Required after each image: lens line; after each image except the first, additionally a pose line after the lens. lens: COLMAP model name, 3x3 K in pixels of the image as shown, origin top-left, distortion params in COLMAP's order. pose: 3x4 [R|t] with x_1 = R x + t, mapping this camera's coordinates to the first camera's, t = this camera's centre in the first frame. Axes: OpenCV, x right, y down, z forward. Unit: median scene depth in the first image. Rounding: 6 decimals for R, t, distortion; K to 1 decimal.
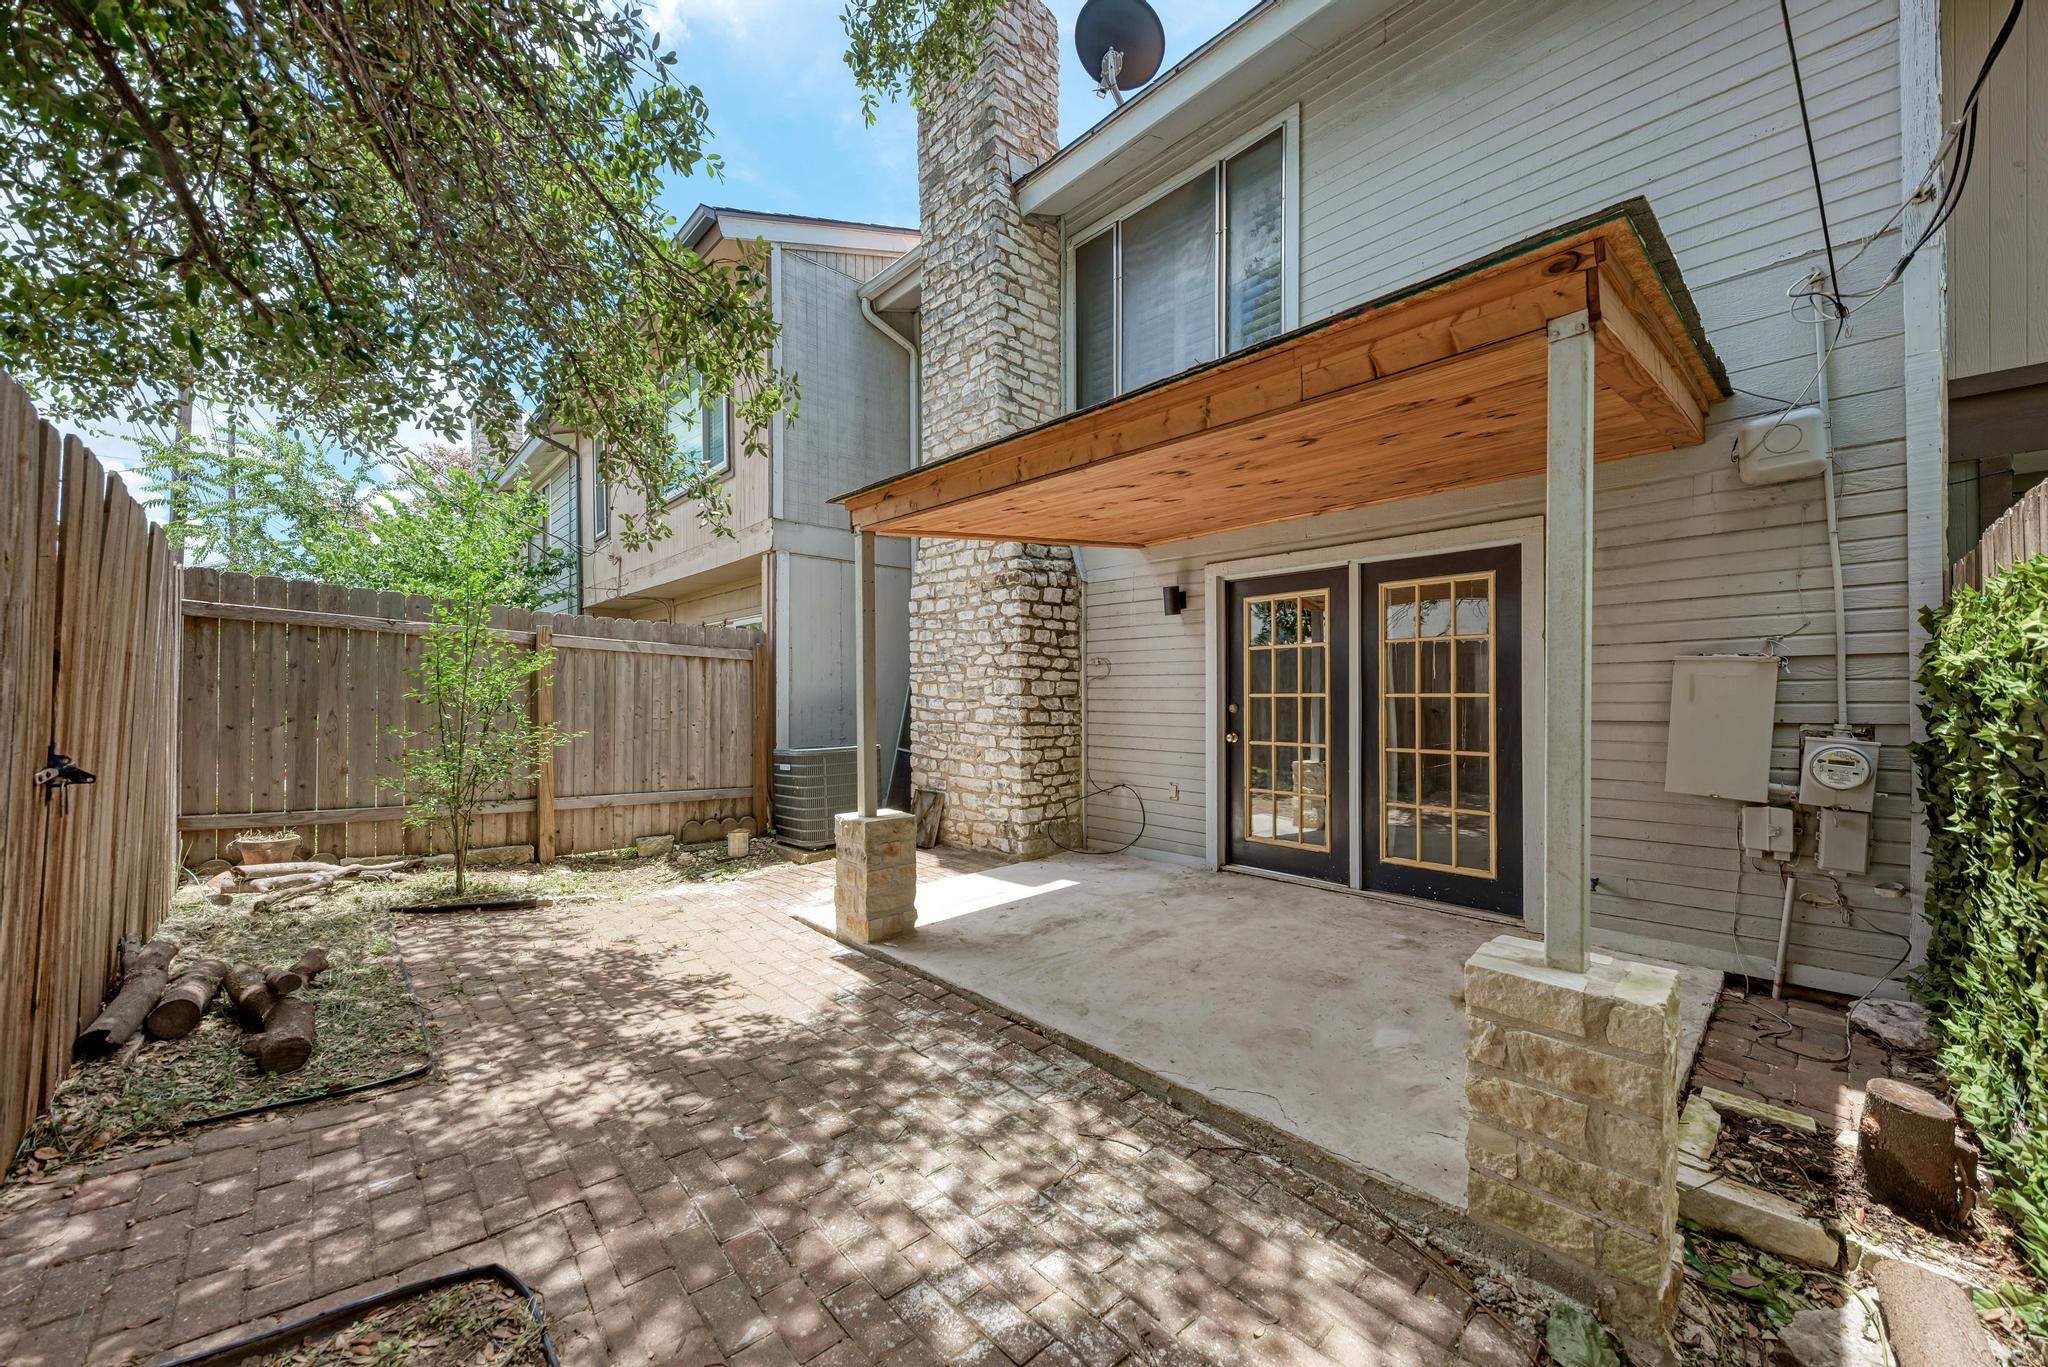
lens RADIAL K [[737.7, 0, 1029.3], [0, 737.7, 686.4], [0, 0, 1]] dist [0.008650, -0.005095]
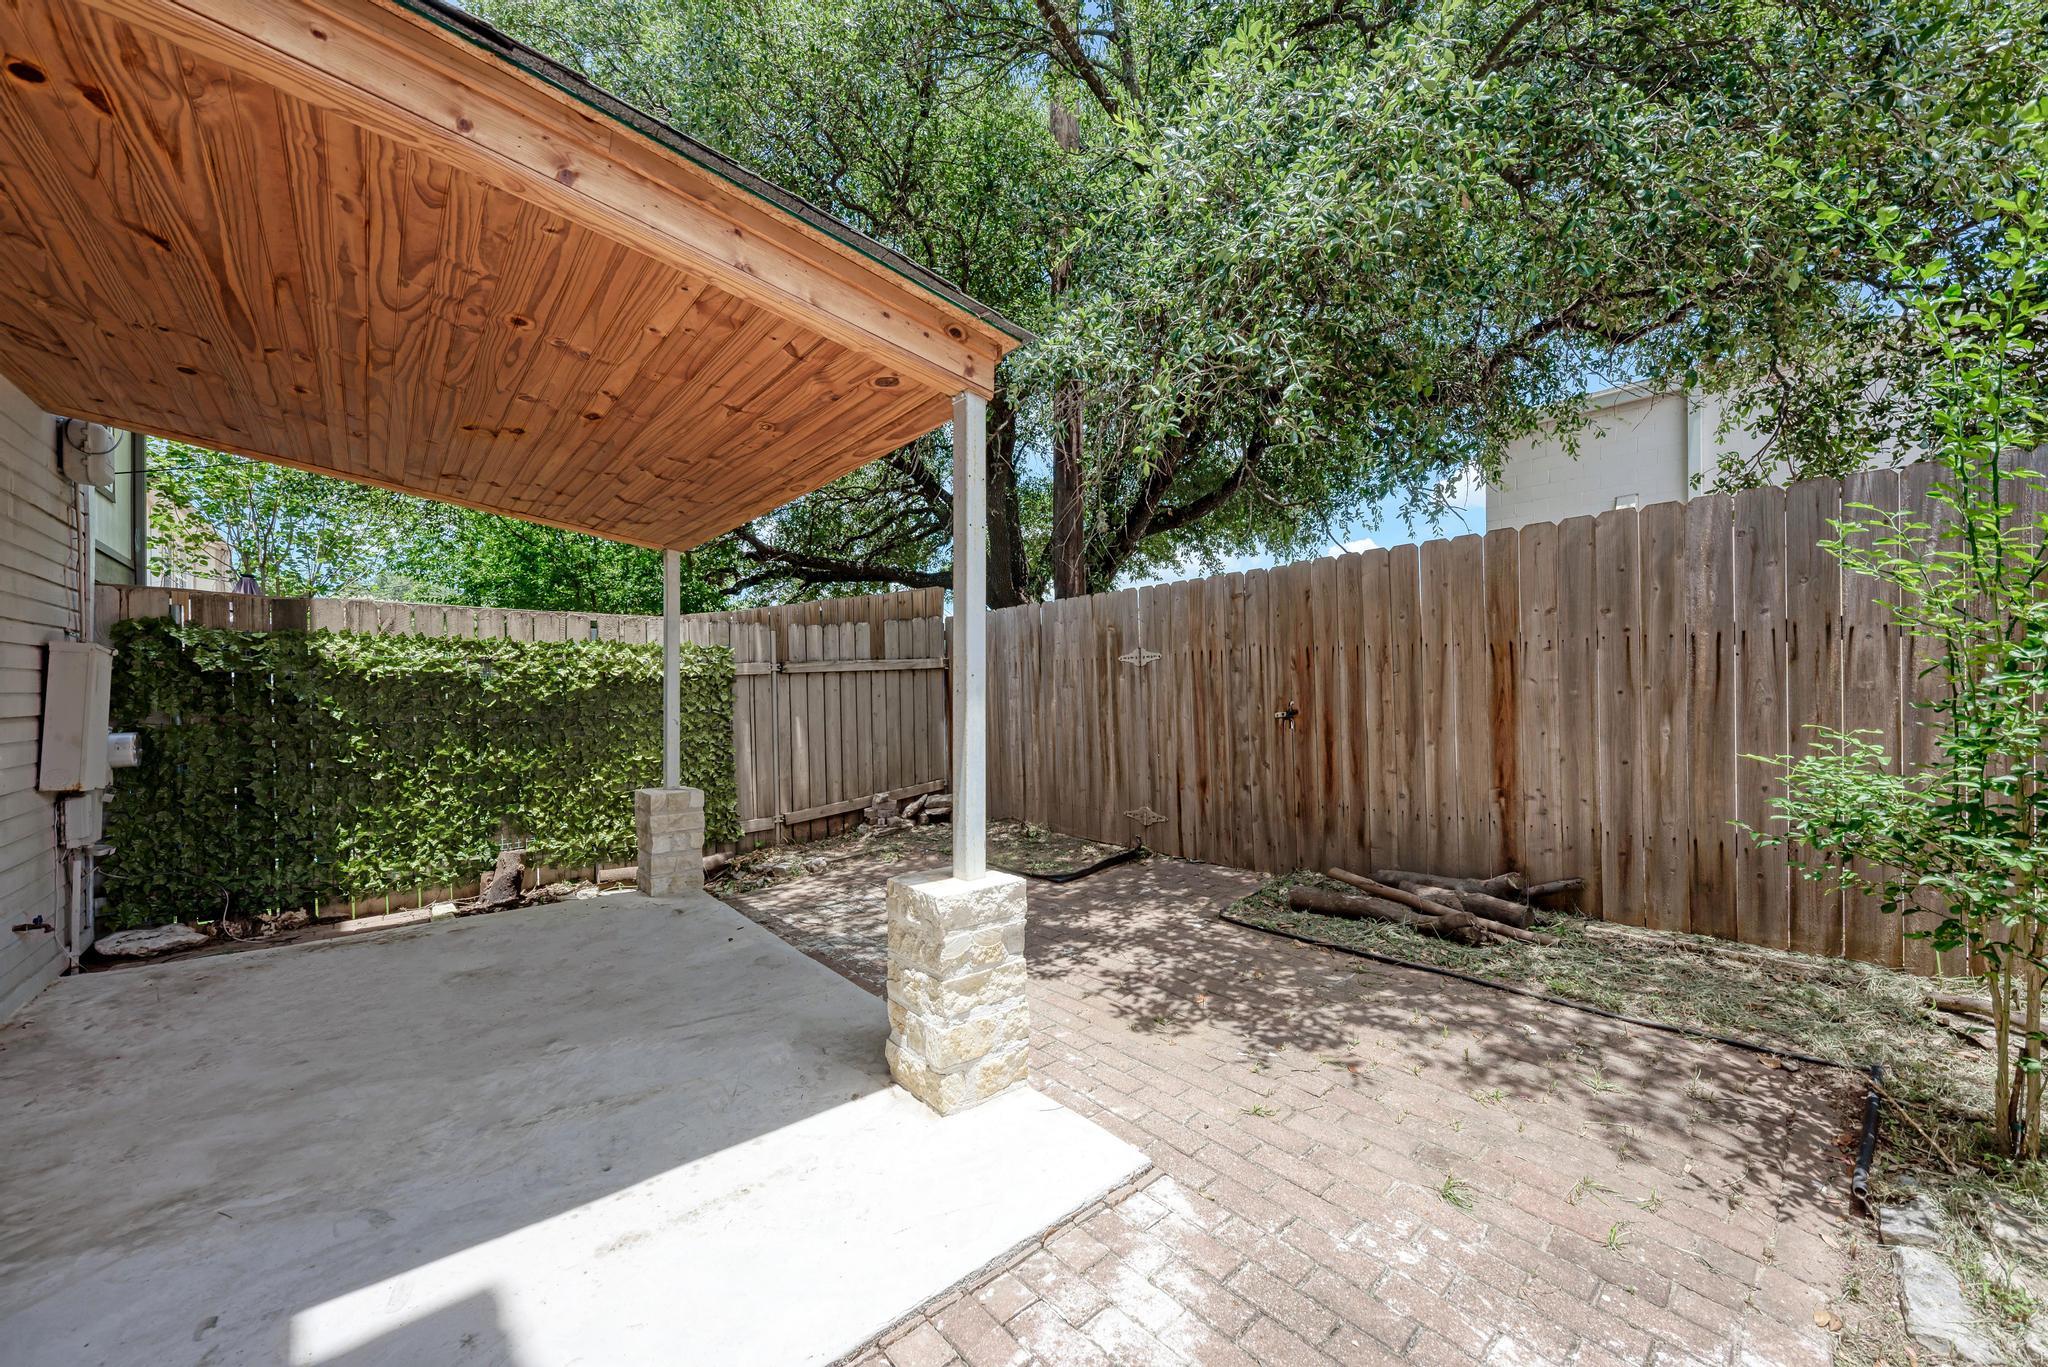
lens RADIAL K [[748.6, 0, 1035.9], [0, 748.6, 702.1], [0, 0, 1]] dist [0.009782, -0.000003]
pose [[-0.998574, 0.006285, 0.053019, -0.389343], [0.006060, 0.999972, -0.004413, 0.048147], [-0.053045, -0.004085, -0.998584, 2.035920]]
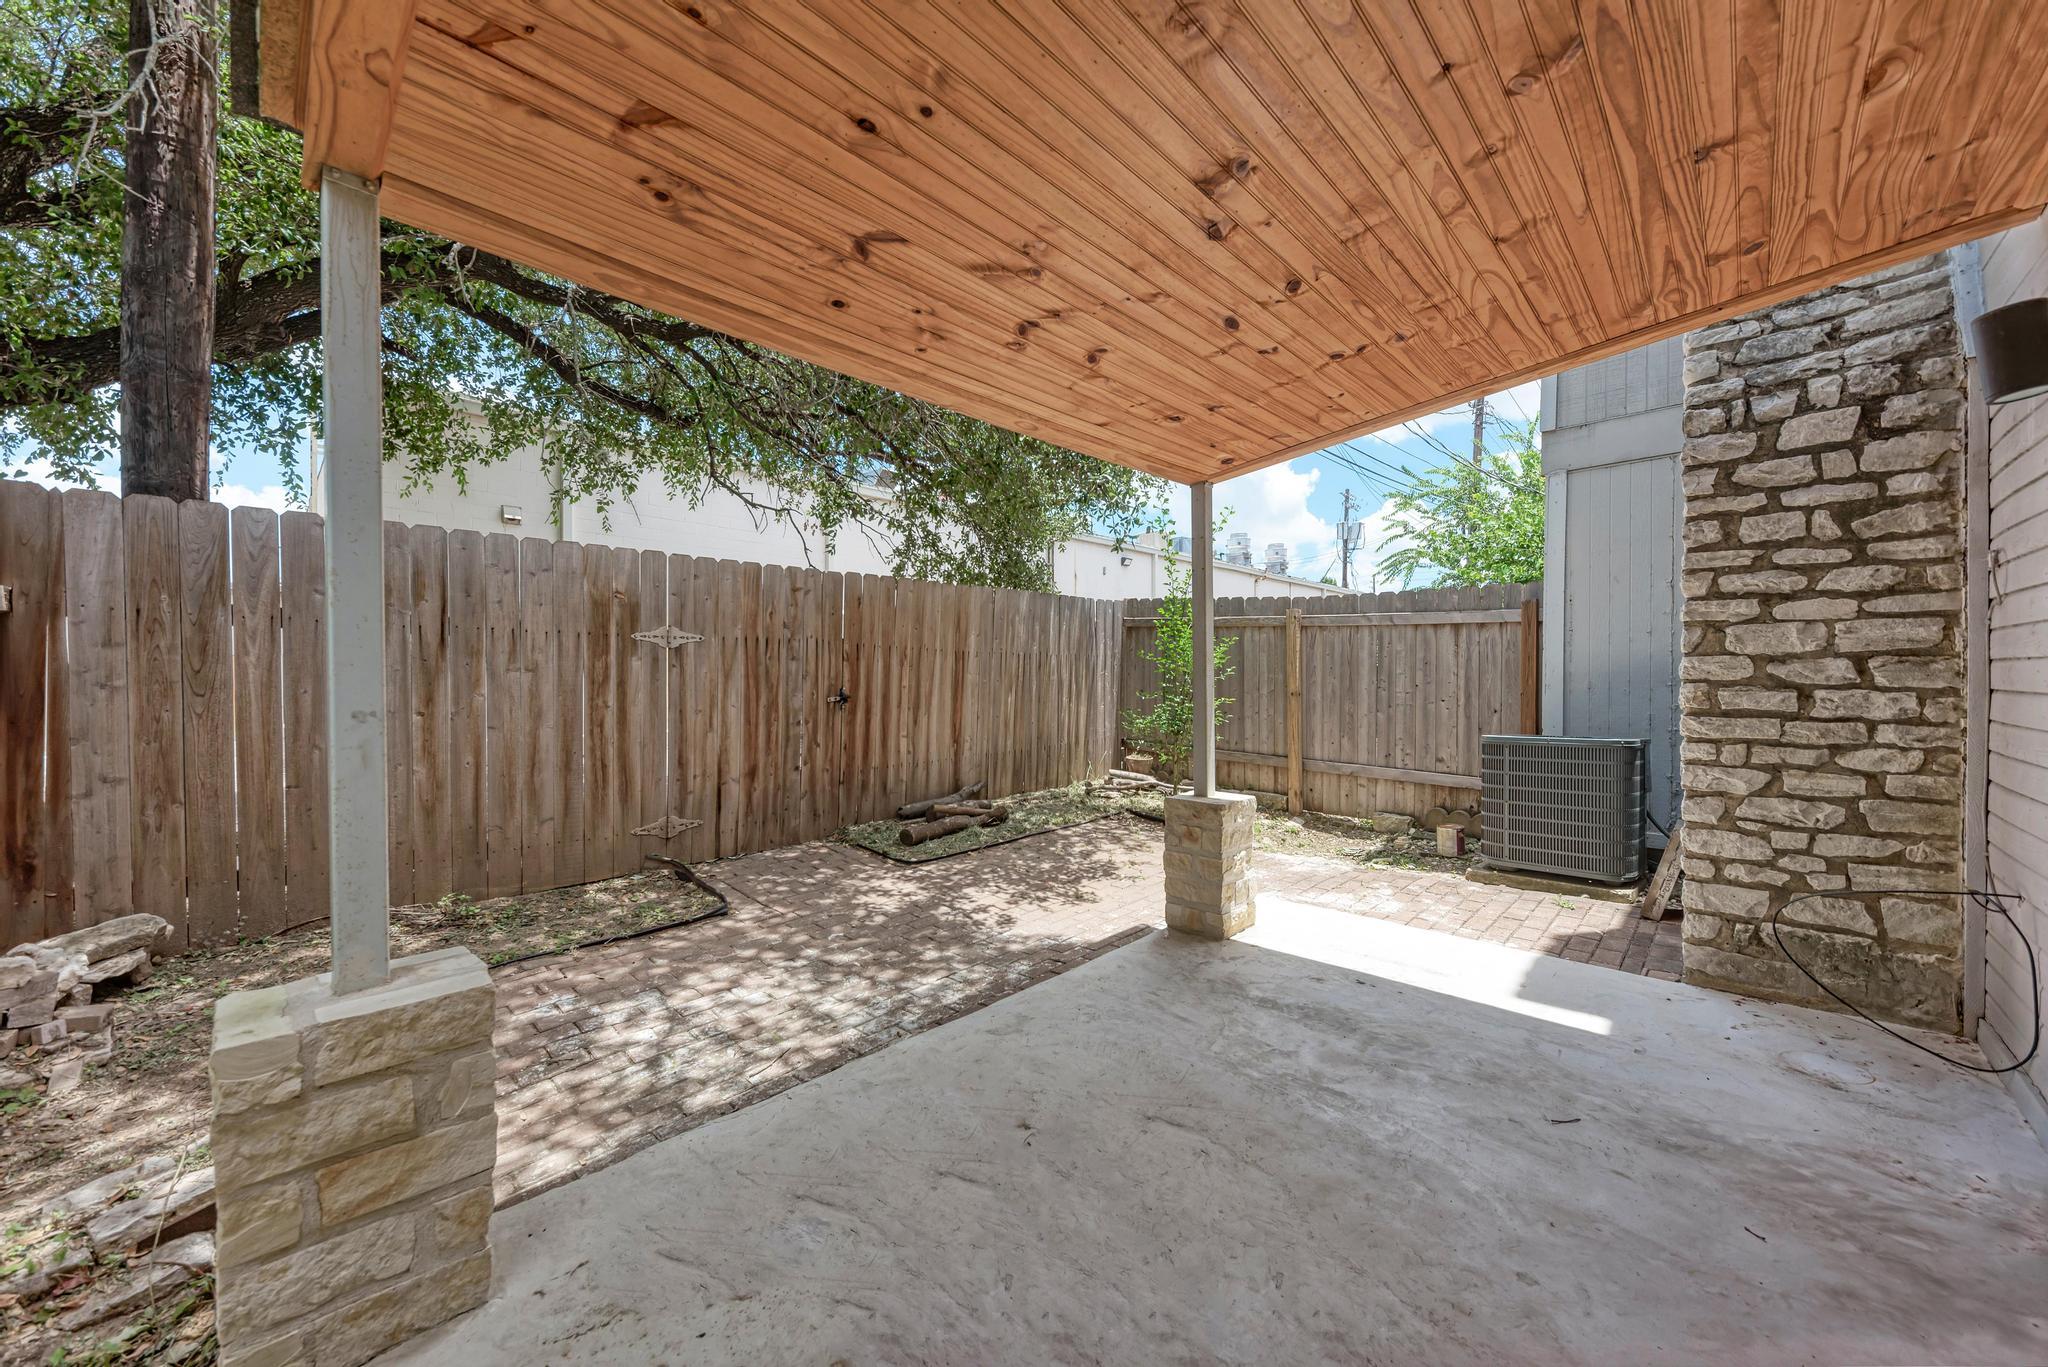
lens RADIAL K [[737.7, 0, 1029.3], [0, 737.7, 686.4], [0, 0, 1]] dist [0.008650, -0.005095]
pose [[0.043355, 0.006939, -0.999036, 0.871368], [0.019972, 0.999770, 0.007811, 0.036249], [0.998860, -0.020291, 0.043206, 0.954368]]
